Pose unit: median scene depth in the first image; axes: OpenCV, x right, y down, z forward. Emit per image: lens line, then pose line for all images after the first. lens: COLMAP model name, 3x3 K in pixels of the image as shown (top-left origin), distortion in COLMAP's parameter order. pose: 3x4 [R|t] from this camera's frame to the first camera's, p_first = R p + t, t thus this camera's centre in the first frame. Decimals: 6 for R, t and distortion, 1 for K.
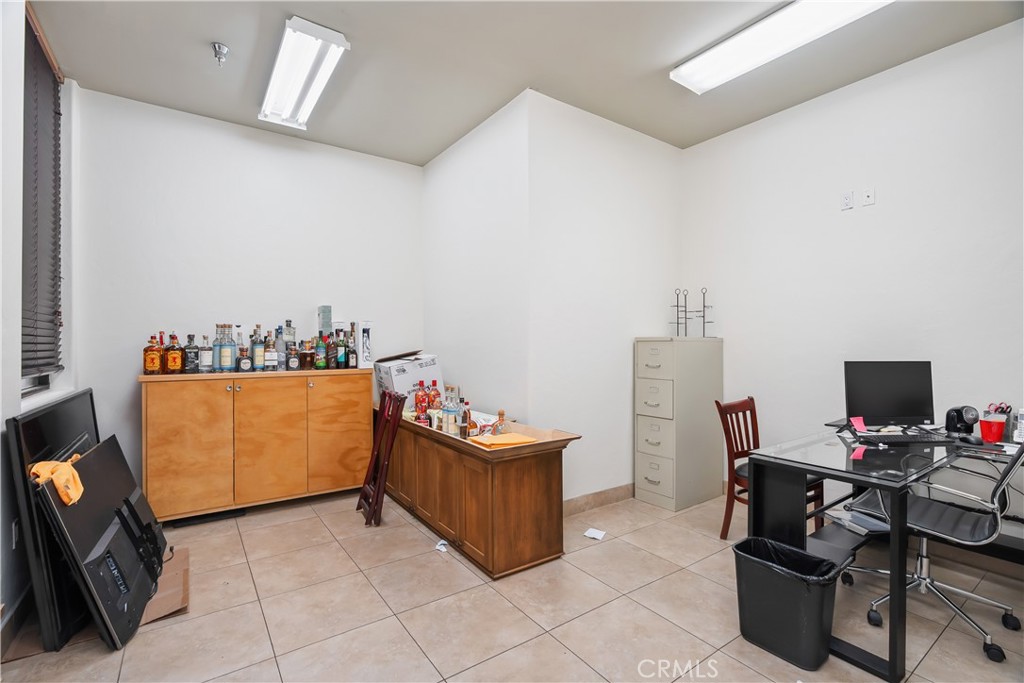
lens RADIAL K [[460.4, 0, 511.1], [0, 460.4, 341.4], [0, 0, 1]] dist [-0.001132, 0.000134]
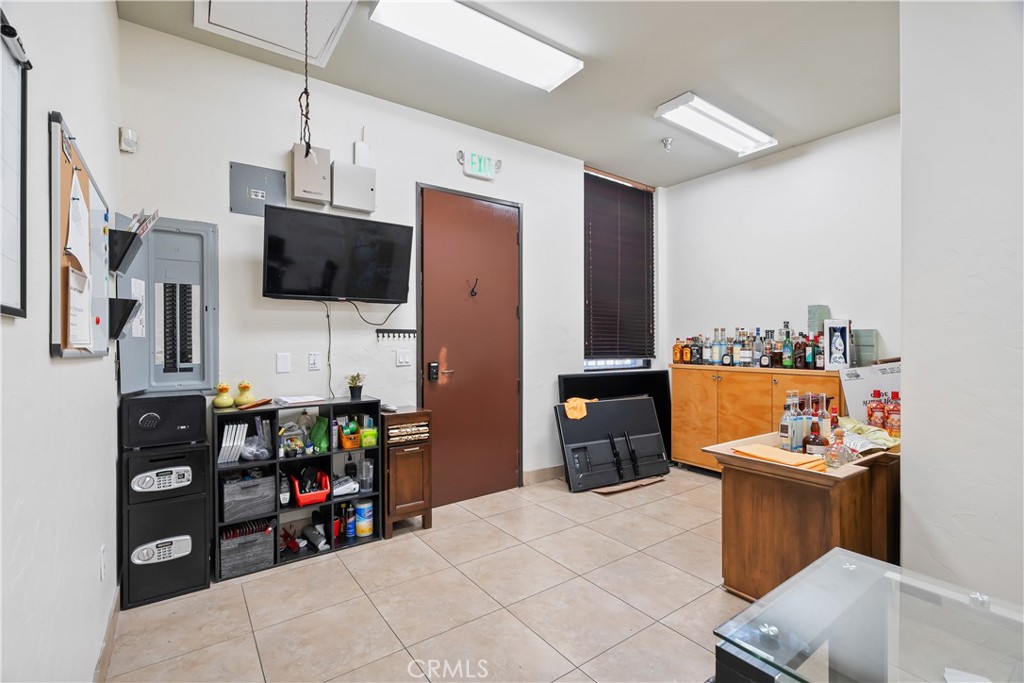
lens RADIAL K [[460.4, 0, 511.1], [0, 460.4, 341.4], [0, 0, 1]] dist [-0.001132, 0.000134]
pose [[0.013647, -0.001884, -0.999905, 0.696903], [0.002037, 0.999996, -0.001856, 0.000980], [0.999905, -0.002012, 0.013651, 0.411824]]
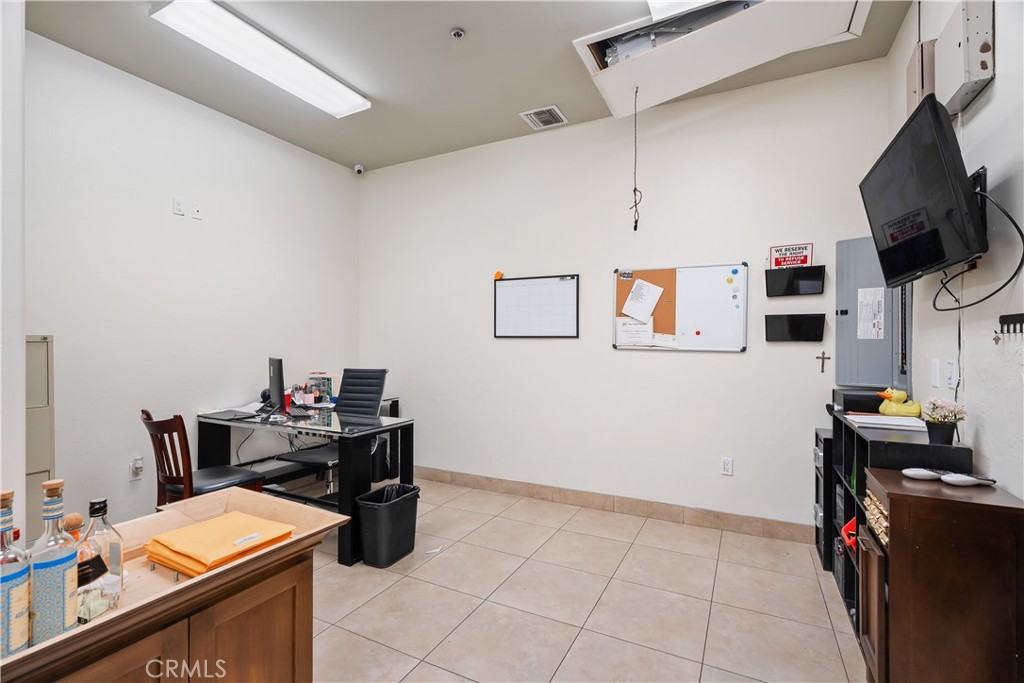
lens RADIAL K [[460.4, 0, 511.1], [0, 460.4, 341.4], [0, 0, 1]] dist [-0.001132, 0.000134]
pose [[-0.464726, 0.004239, 0.885444, -0.512119], [-0.001310, 0.999984, -0.005475, 0.000707], [-0.885454, -0.003704, -0.464713, 0.796005]]
